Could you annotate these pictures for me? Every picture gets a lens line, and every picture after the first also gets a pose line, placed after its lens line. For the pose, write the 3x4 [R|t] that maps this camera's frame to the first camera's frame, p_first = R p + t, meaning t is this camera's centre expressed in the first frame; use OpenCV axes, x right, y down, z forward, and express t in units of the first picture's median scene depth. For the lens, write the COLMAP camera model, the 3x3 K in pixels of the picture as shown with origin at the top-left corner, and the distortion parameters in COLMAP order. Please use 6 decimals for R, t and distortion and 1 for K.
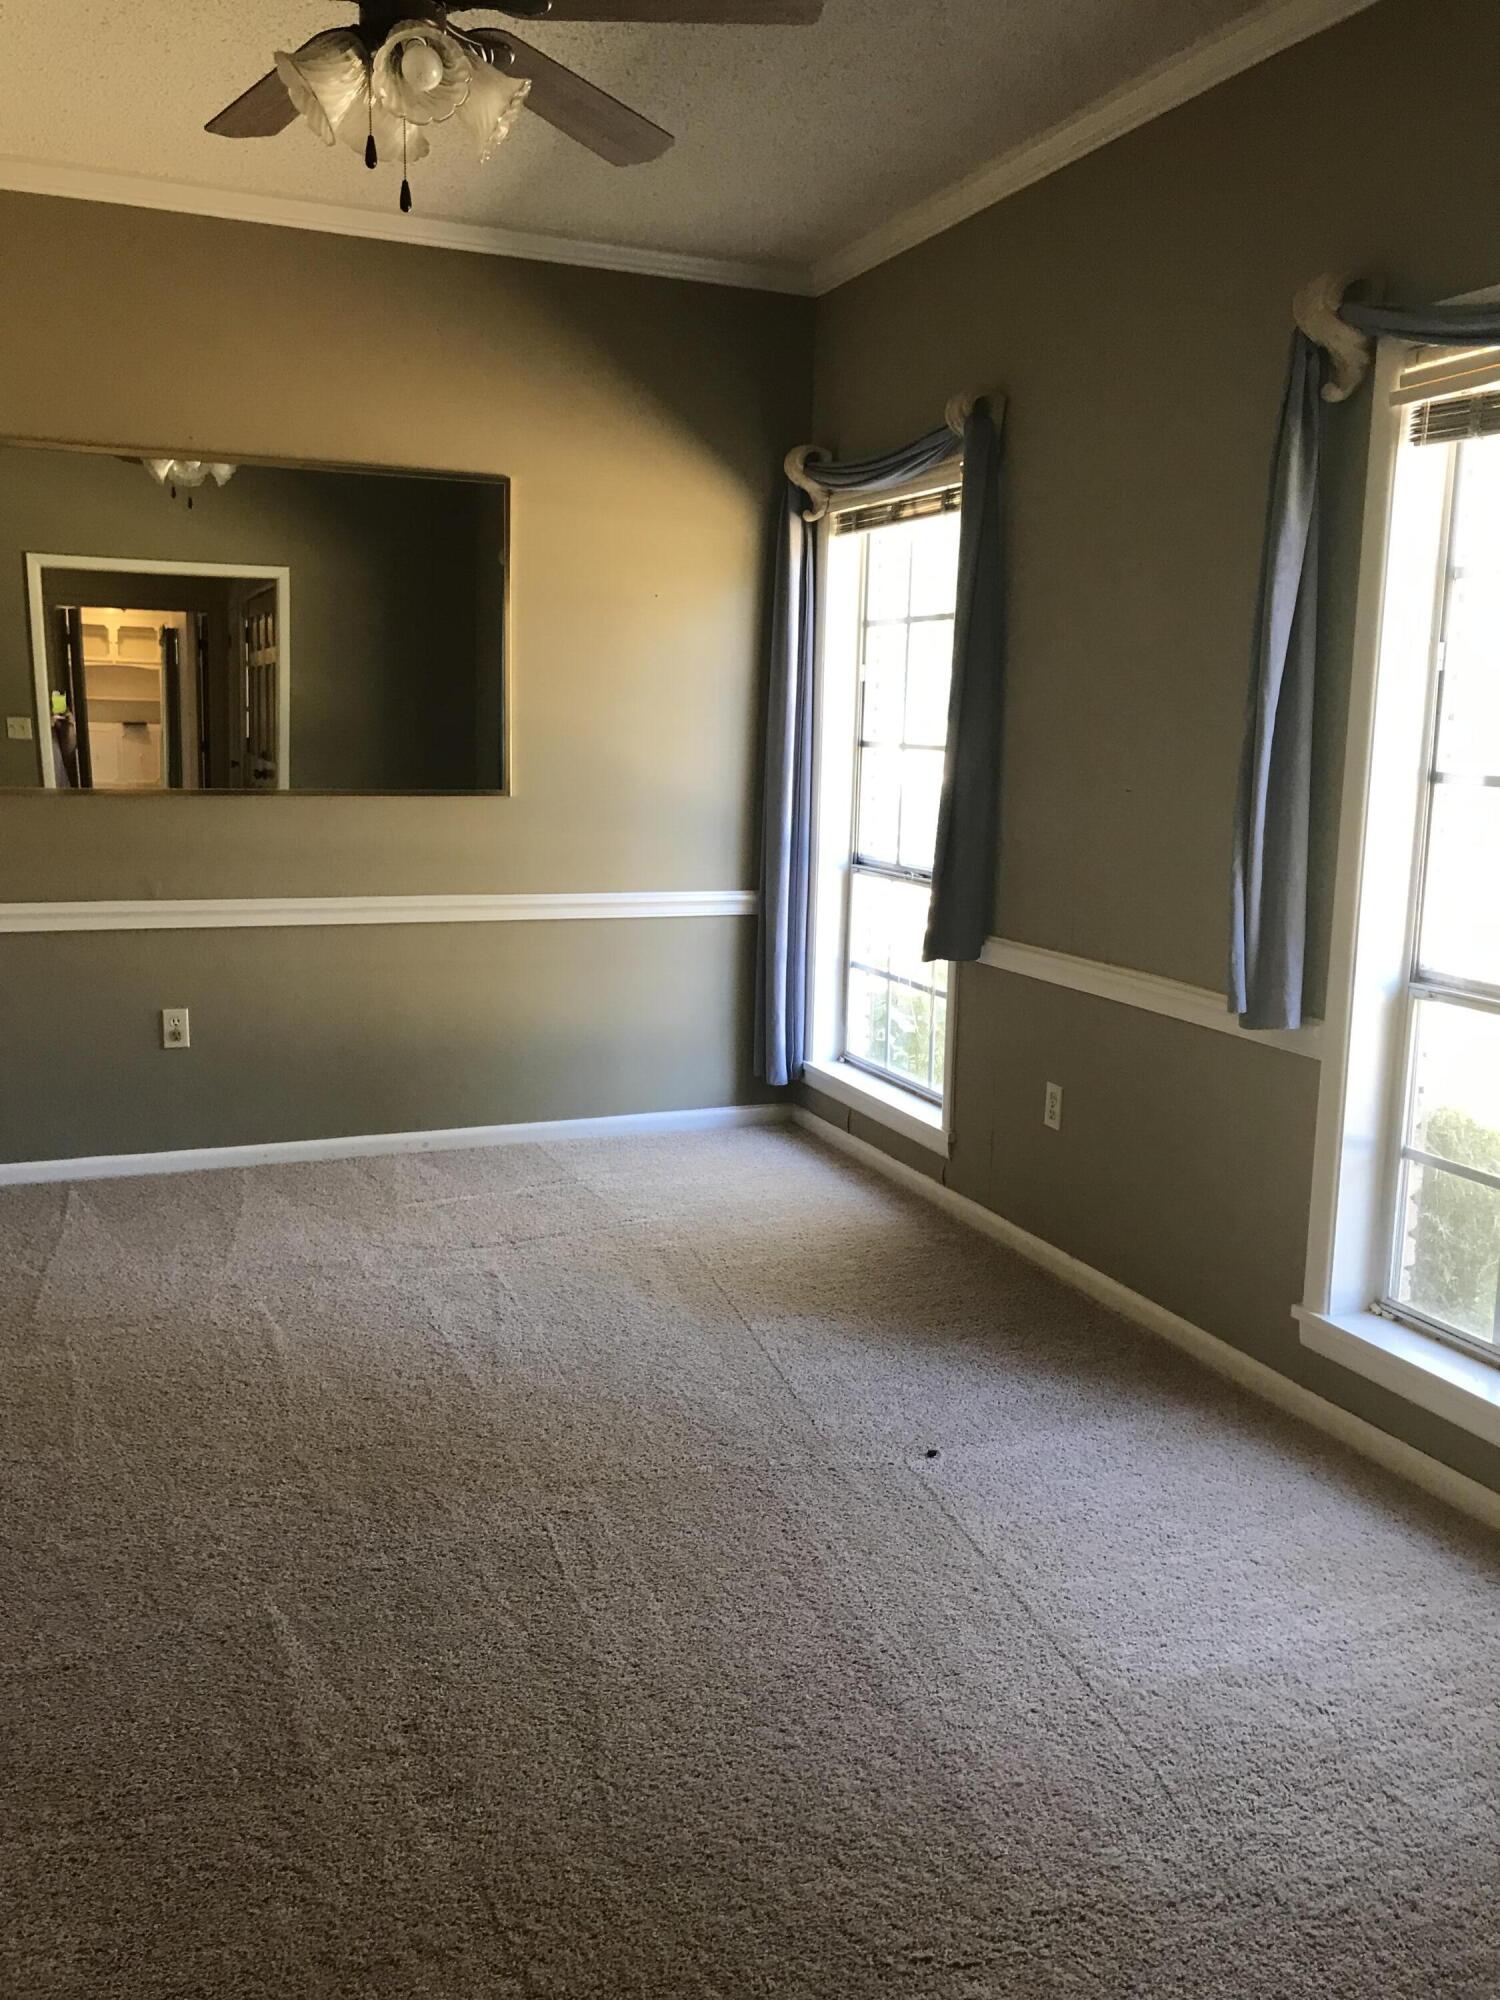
lens RADIAL K [[1632.9, 0, 753.1], [0, 1632.9, 994.7], [0, 0, 1]] dist [0.013853, -0.026020]
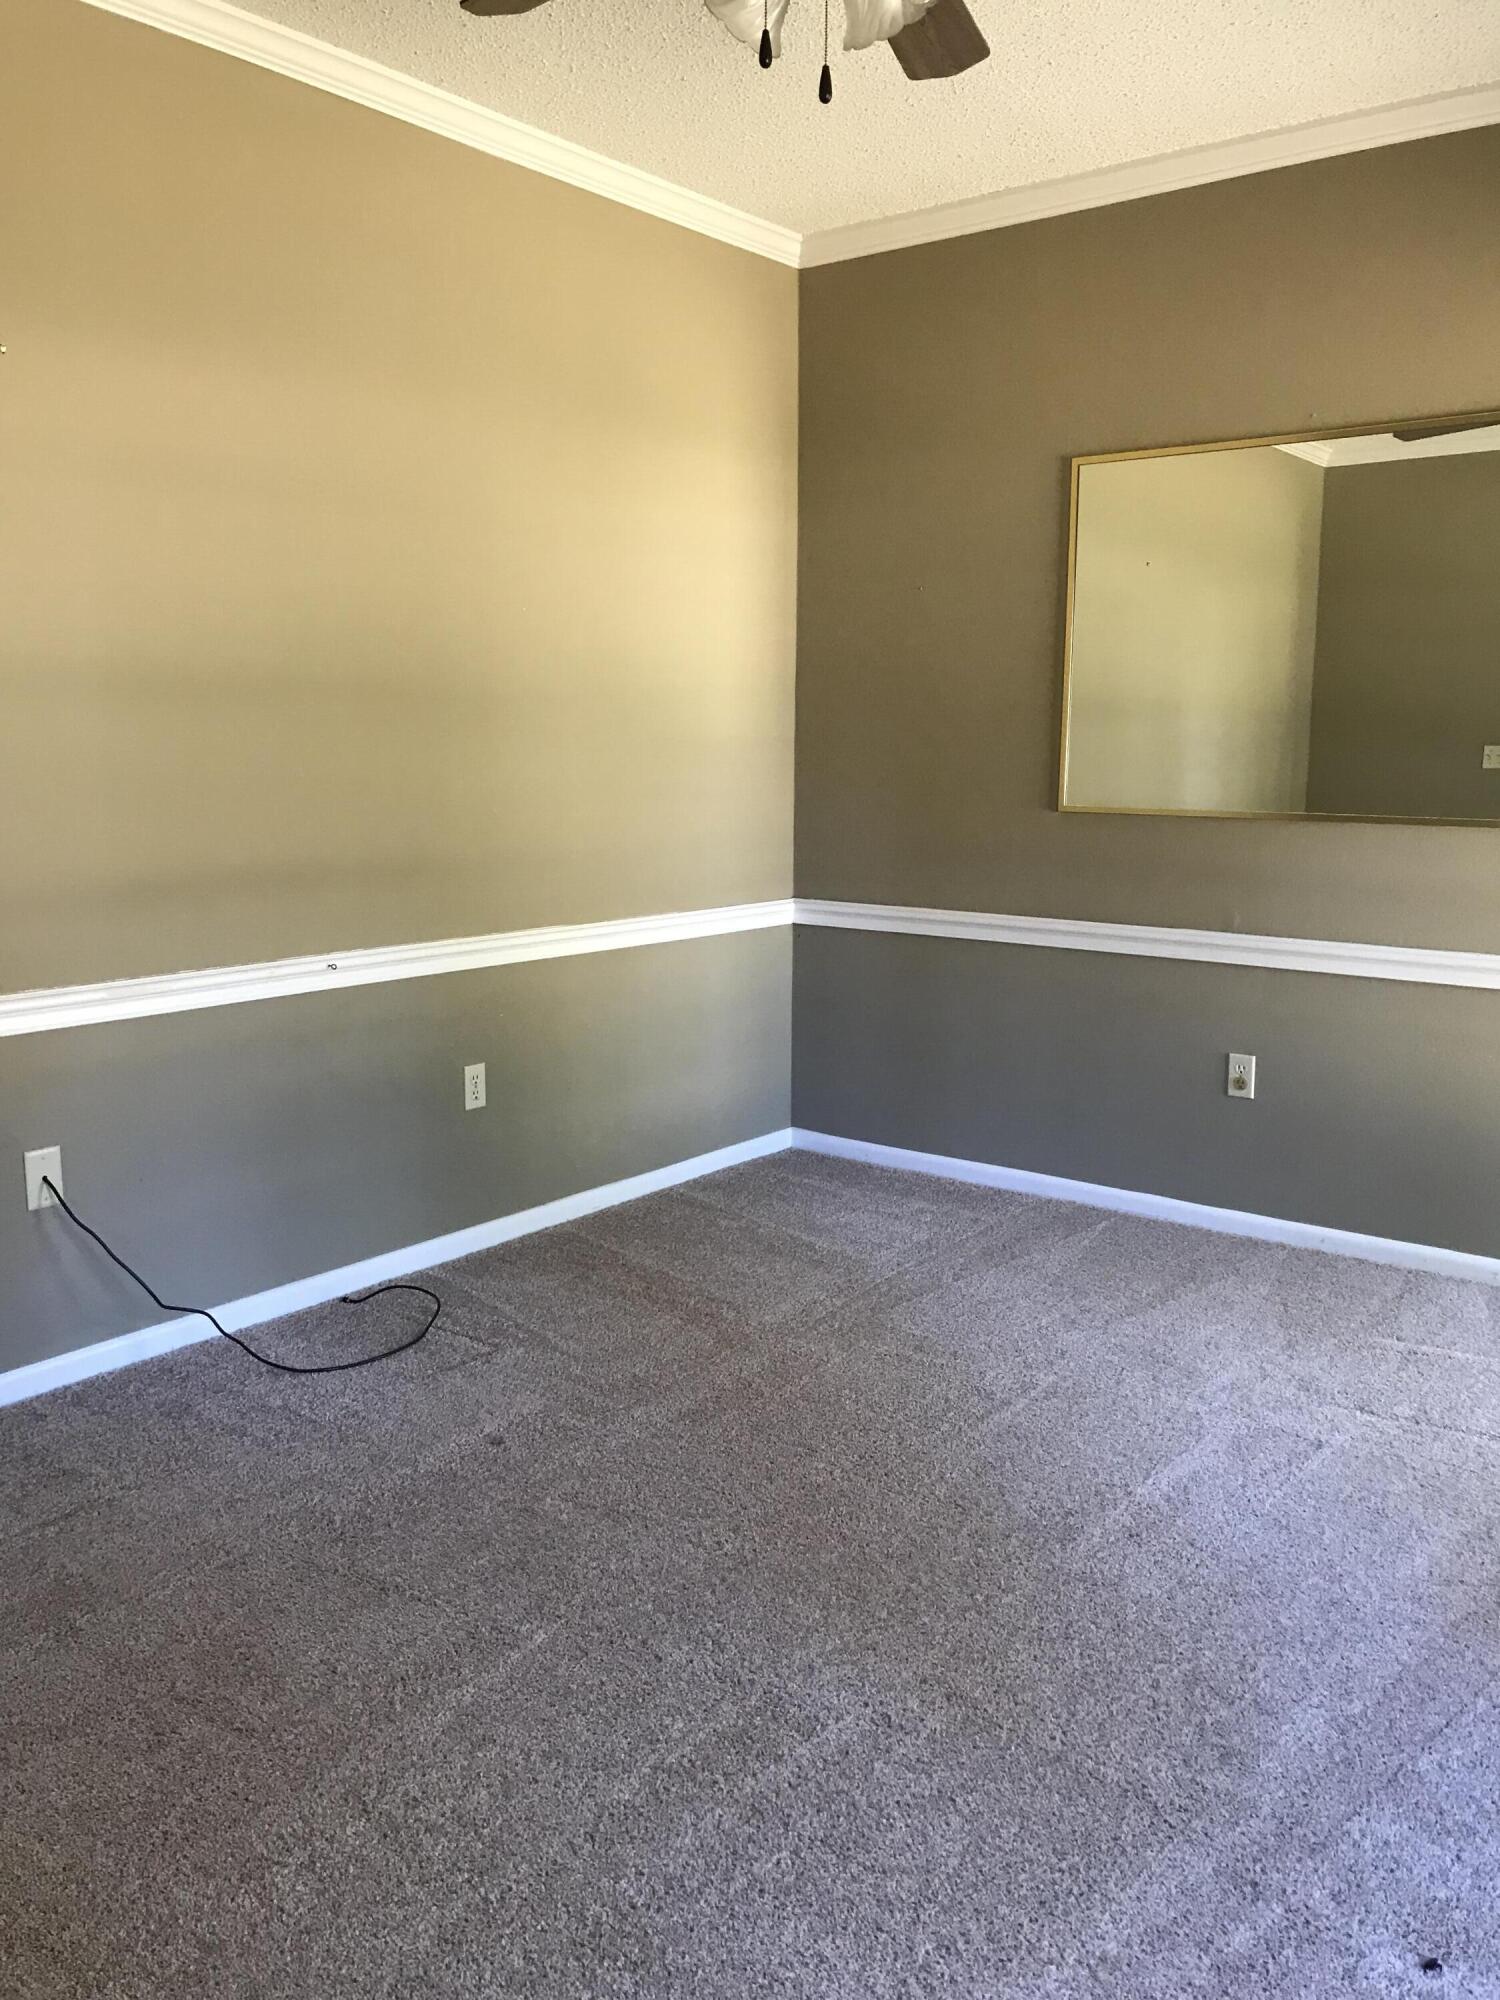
lens RADIAL K [[1632.9, 0, 751.3], [0, 1632.9, 1004.2], [0, 0, 1]] dist [0.013853, -0.026020]
pose [[0.492687, 0.124029, -0.861322, 0.313127], [-0.142255, 0.987955, 0.060893, -0.038132], [0.858500, 0.092527, 0.504397, 0.333358]]
